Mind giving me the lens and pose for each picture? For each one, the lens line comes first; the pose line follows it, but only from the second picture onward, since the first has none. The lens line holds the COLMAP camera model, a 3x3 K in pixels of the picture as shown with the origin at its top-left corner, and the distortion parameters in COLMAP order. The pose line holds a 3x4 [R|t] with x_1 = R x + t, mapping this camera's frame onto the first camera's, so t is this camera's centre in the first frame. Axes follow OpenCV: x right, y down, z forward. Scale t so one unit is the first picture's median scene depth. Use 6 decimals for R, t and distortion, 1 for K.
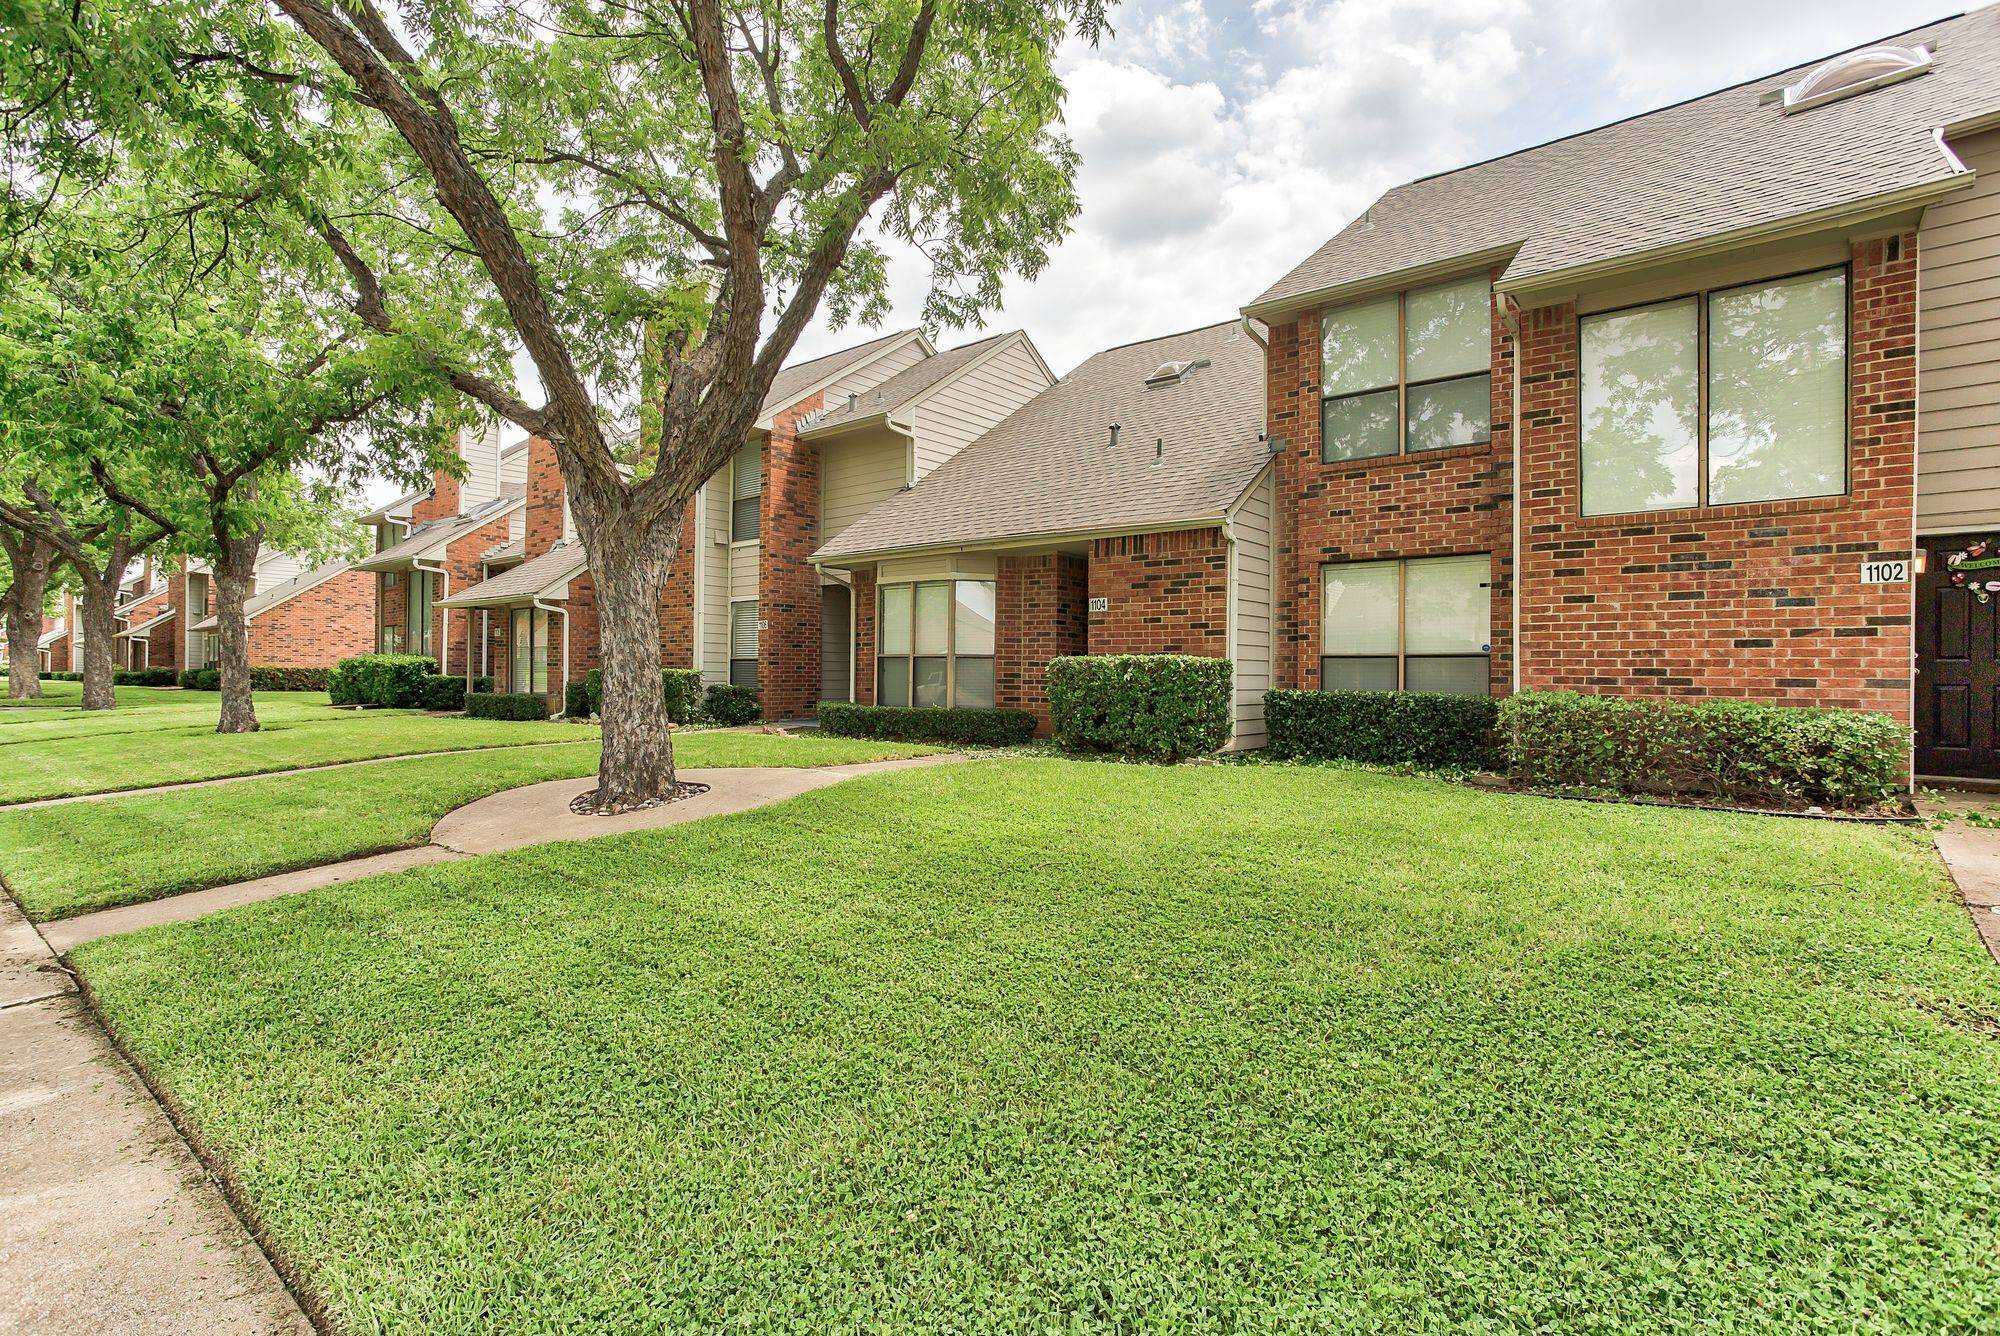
lens RADIAL K [[968.7, 0, 996.0], [0, 968.7, 665.5], [0, 0, 1]] dist [-0.031022, 0.021009]
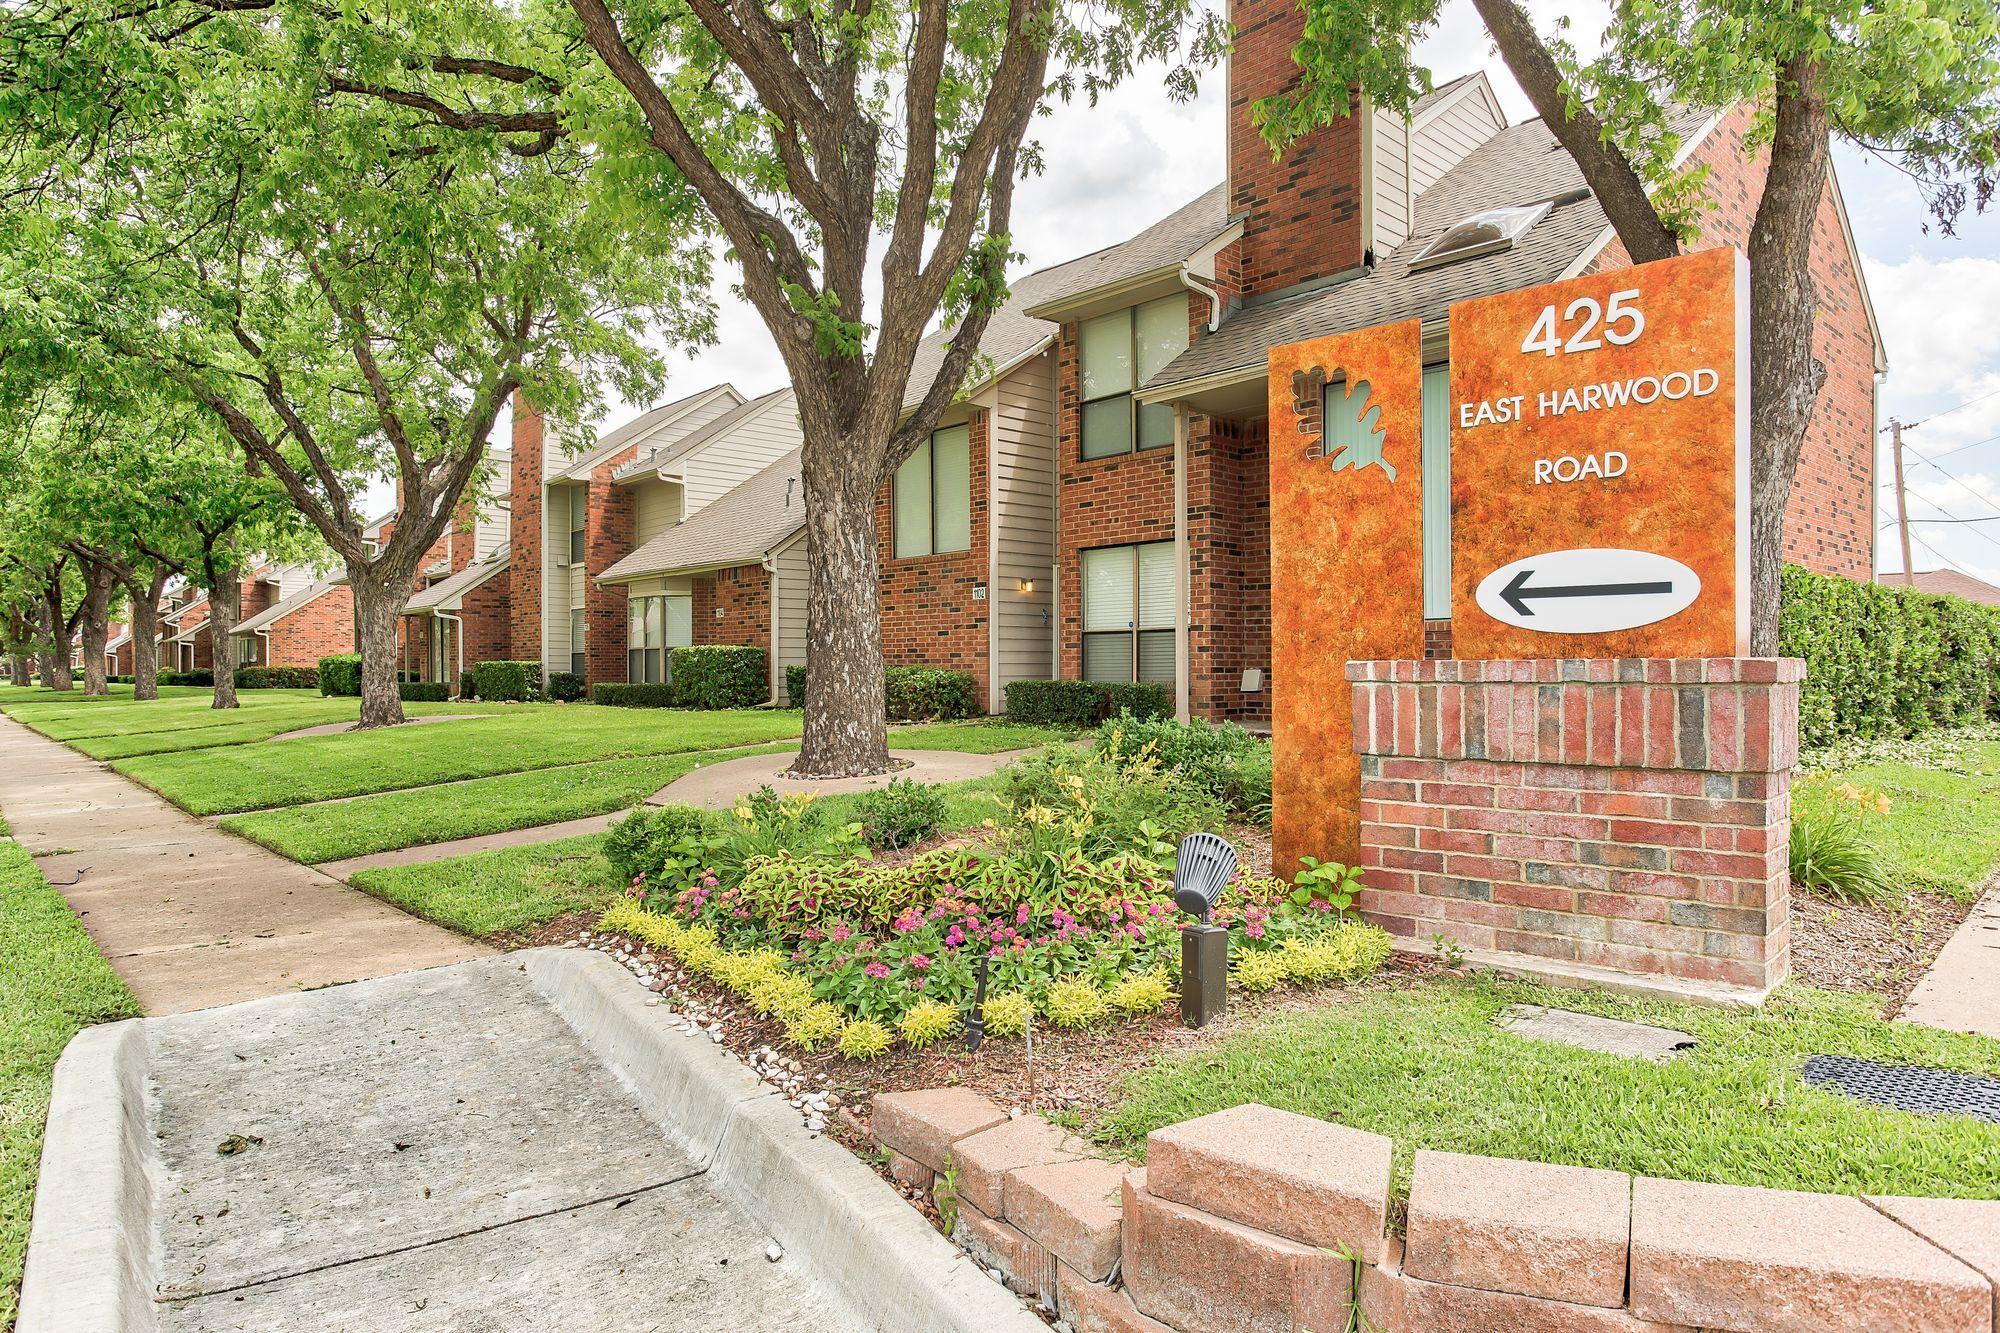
lens RADIAL K [[1211.3, 0, 1005.4], [0, 1211.3, 667.5], [0, 0, 1]] dist [-0.004594, -0.000737]
pose [[0.989210, -0.012341, -0.145985, 0.558356], [0.013231, 0.999899, 0.005122, 0.012309], [0.145907, -0.006998, 0.989274, -0.549162]]
